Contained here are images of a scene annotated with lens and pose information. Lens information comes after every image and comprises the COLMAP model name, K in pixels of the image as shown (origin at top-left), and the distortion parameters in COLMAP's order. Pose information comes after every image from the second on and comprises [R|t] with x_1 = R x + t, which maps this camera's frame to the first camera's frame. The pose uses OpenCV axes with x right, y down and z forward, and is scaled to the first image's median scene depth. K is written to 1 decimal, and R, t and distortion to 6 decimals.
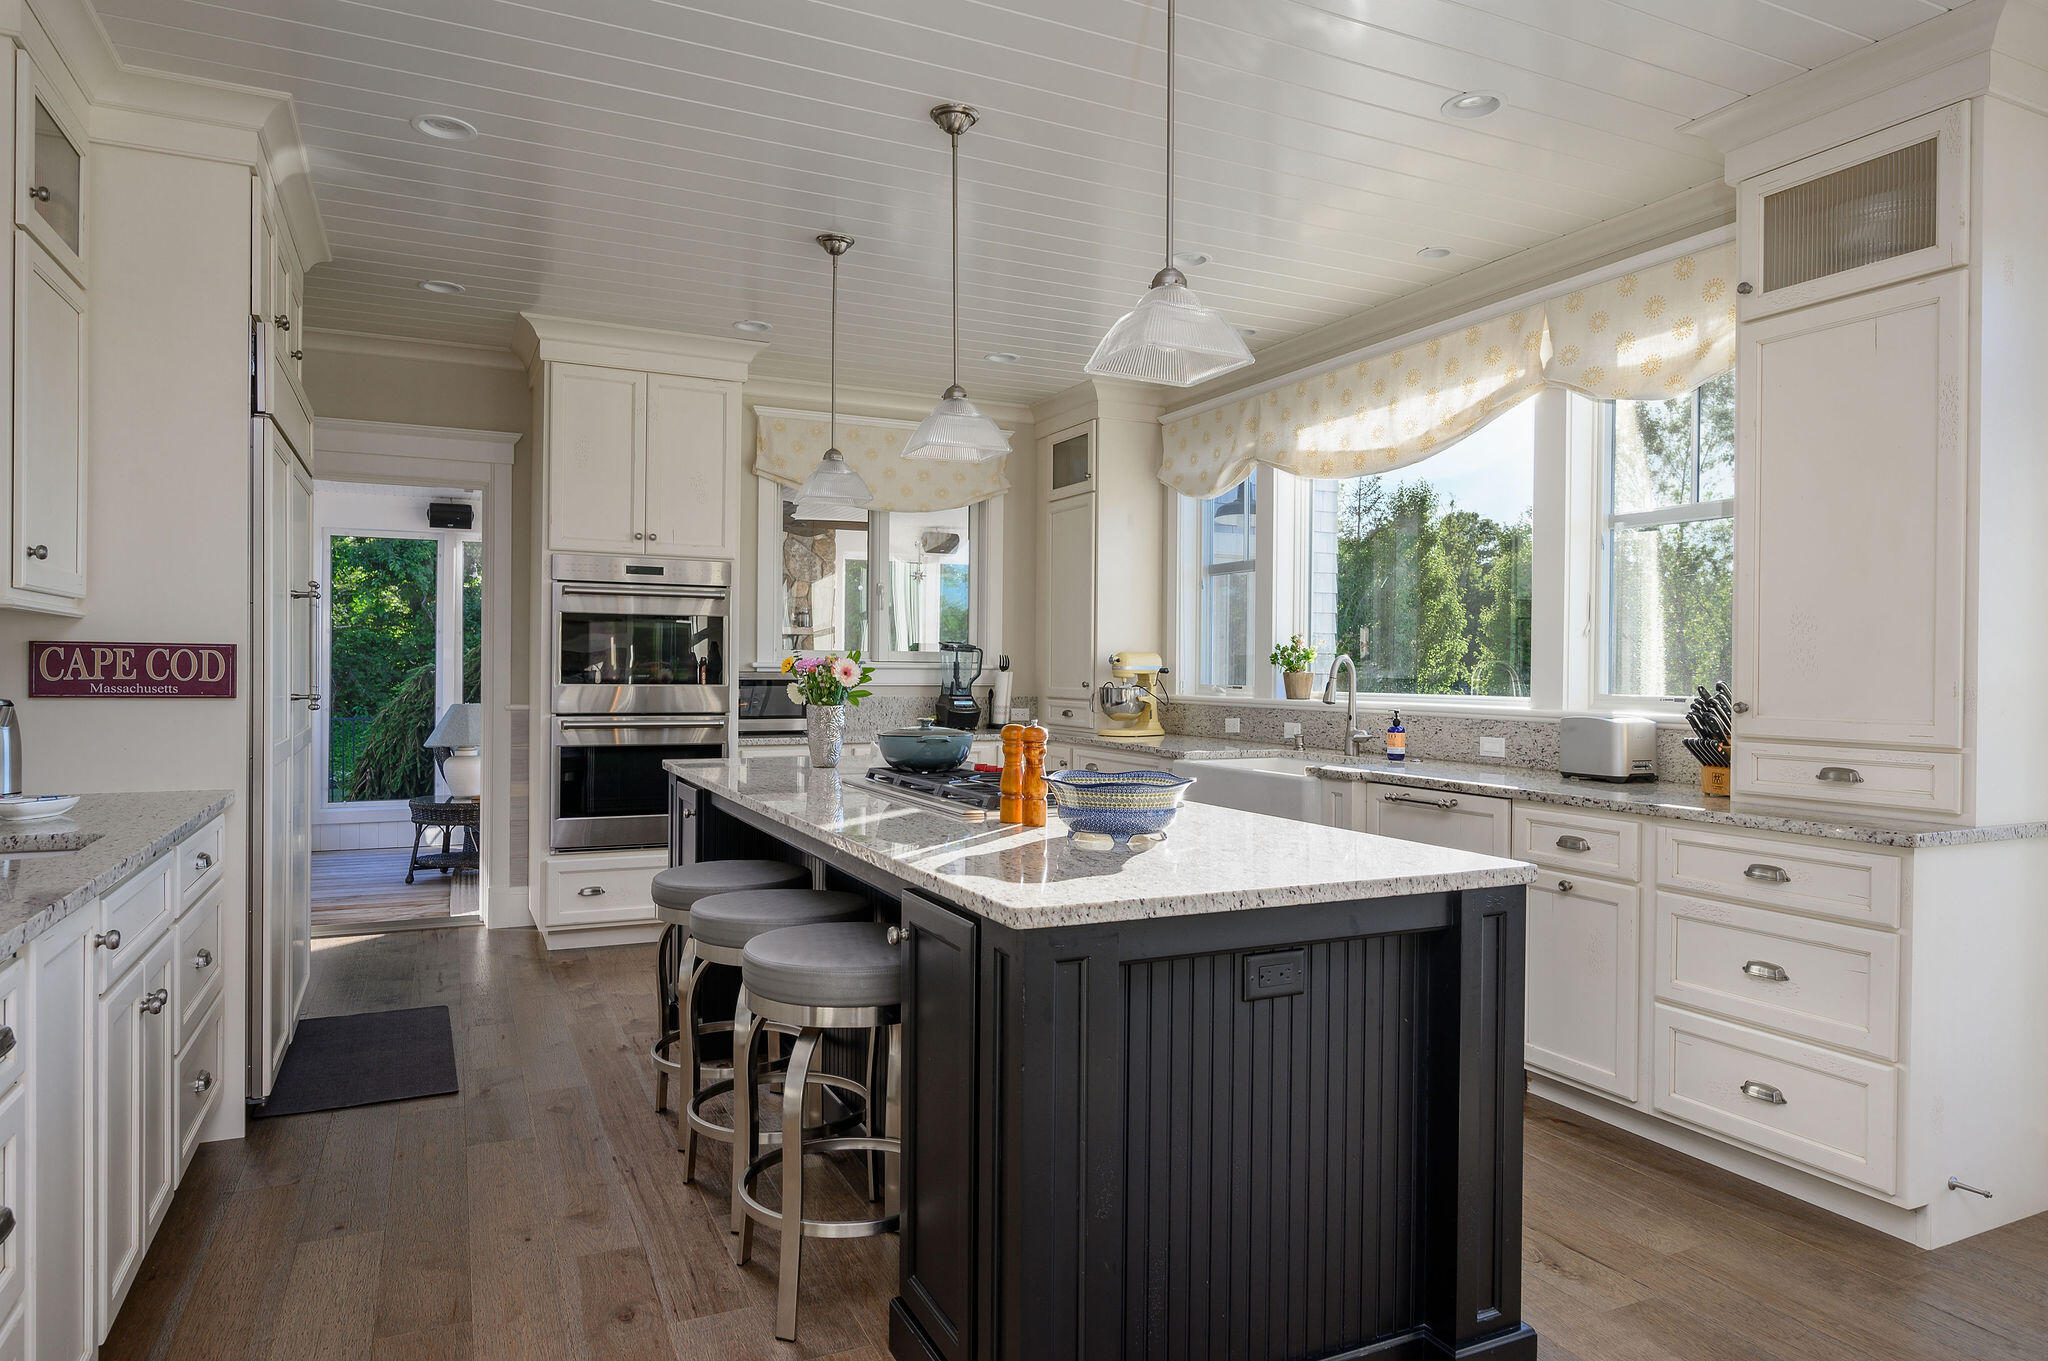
lens RADIAL K [[1220.7, 0, 1024.0], [0, 1220.7, 680.5], [0, 0, 1]] dist [-0.003223, -0.000070]
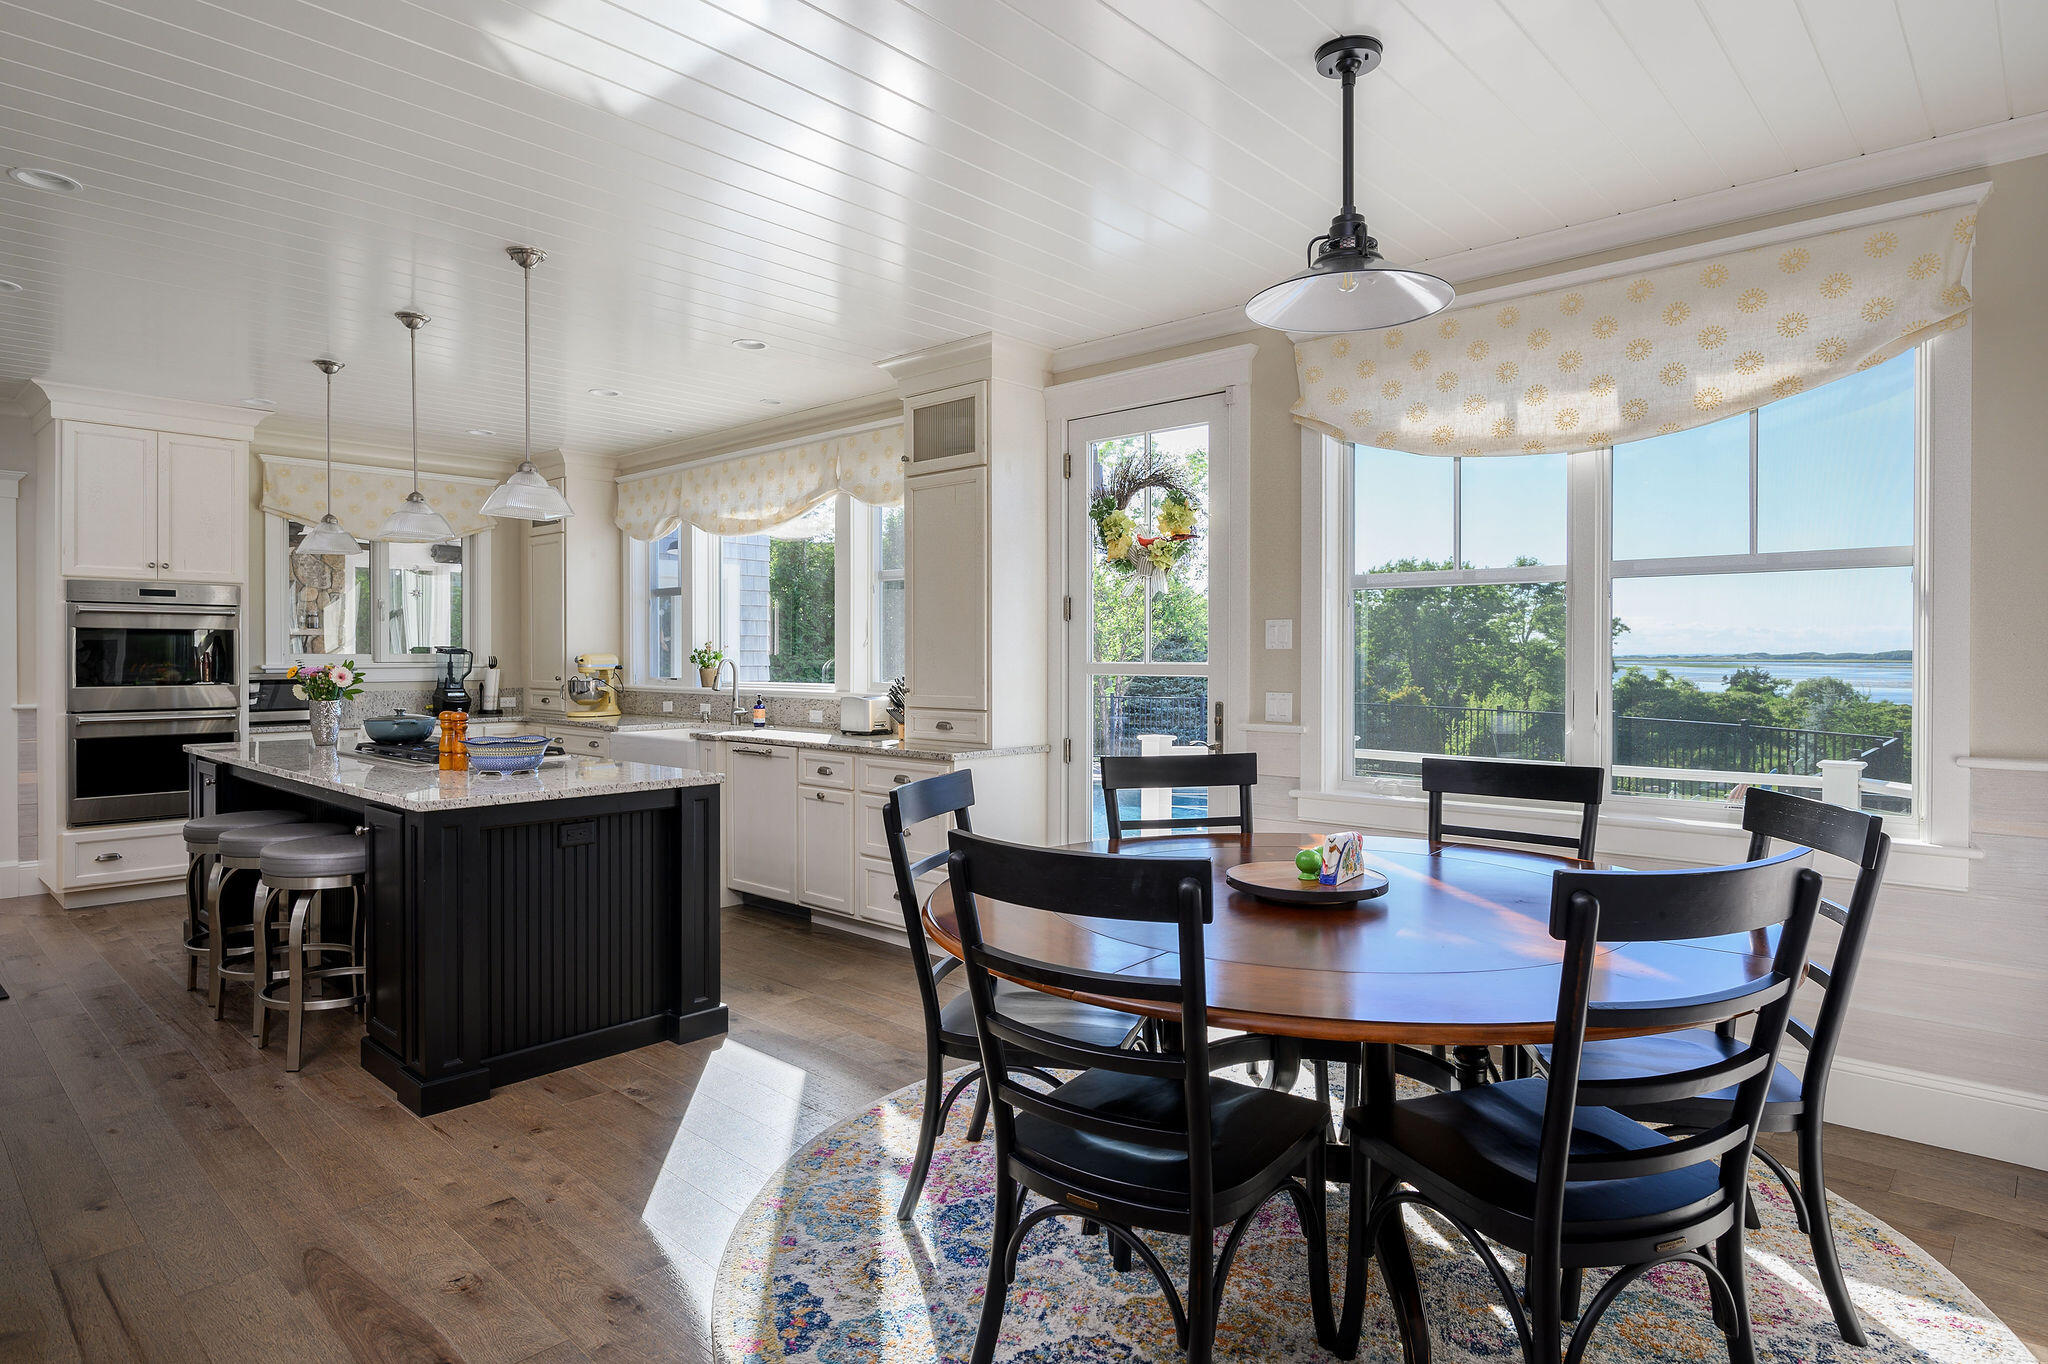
lens RADIAL K [[1127.6, 0, 1023.4], [0, 1127.6, 663.8], [0, 0, 1]] dist [-0.004323, 0.000222]
pose [[0.929281, -0.012536, 0.369161, 0.080314], [0.011866, 0.999921, 0.004085, -0.013371], [-0.369184, 0.000584, 0.929356, -0.374162]]
